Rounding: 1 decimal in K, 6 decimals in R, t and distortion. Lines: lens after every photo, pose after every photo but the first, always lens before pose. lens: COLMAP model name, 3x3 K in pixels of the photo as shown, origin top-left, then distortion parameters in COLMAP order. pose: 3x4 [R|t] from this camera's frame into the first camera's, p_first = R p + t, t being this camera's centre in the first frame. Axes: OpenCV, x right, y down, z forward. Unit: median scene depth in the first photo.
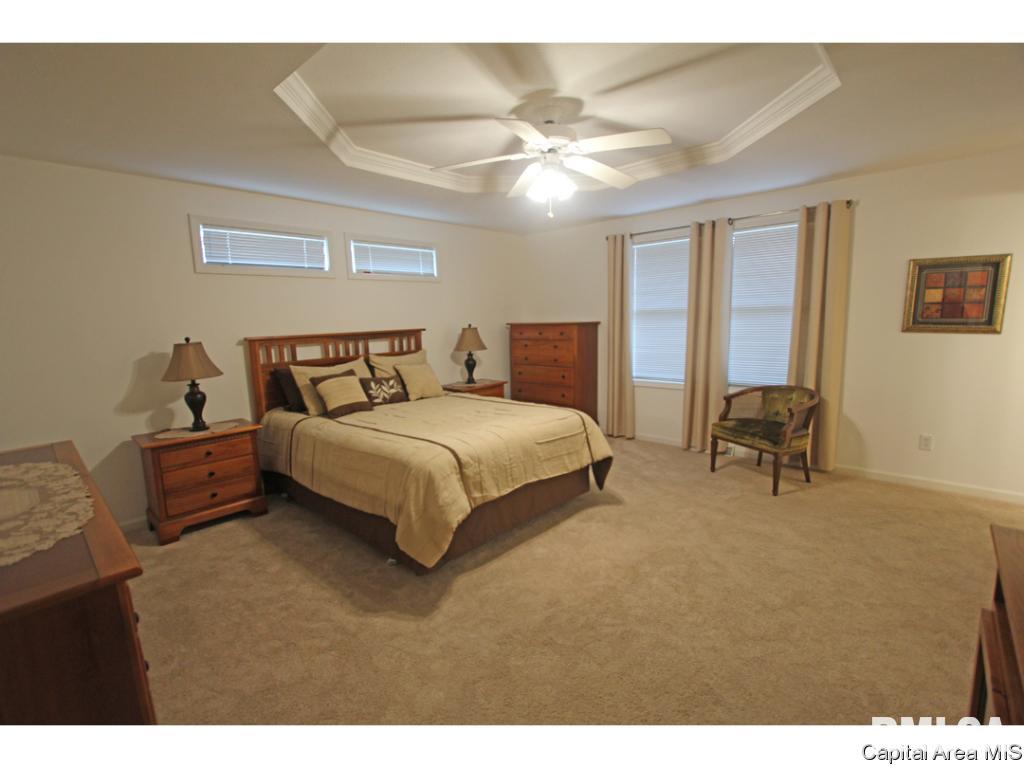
lens RADIAL K [[471.1, 0, 508.8], [0, 471.1, 383.5], [0, 0, 1]] dist [-0.014569, 0.000747]
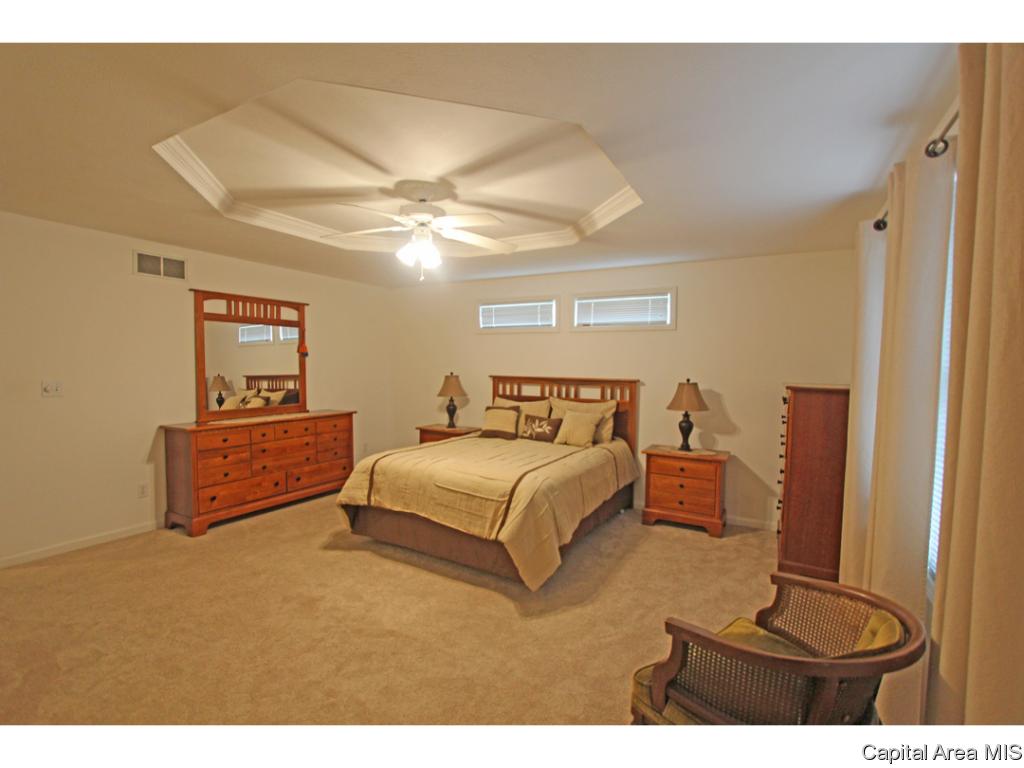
lens RADIAL K [[471.1, 0, 508.8], [0, 471.1, 383.5], [0, 0, 1]] dist [-0.014569, 0.000747]
pose [[0.220803, 0.072177, -0.972644, 0.872139], [-0.162083, 0.986106, 0.036381, -0.129542], [0.961756, 0.149616, 0.229434, 0.683014]]
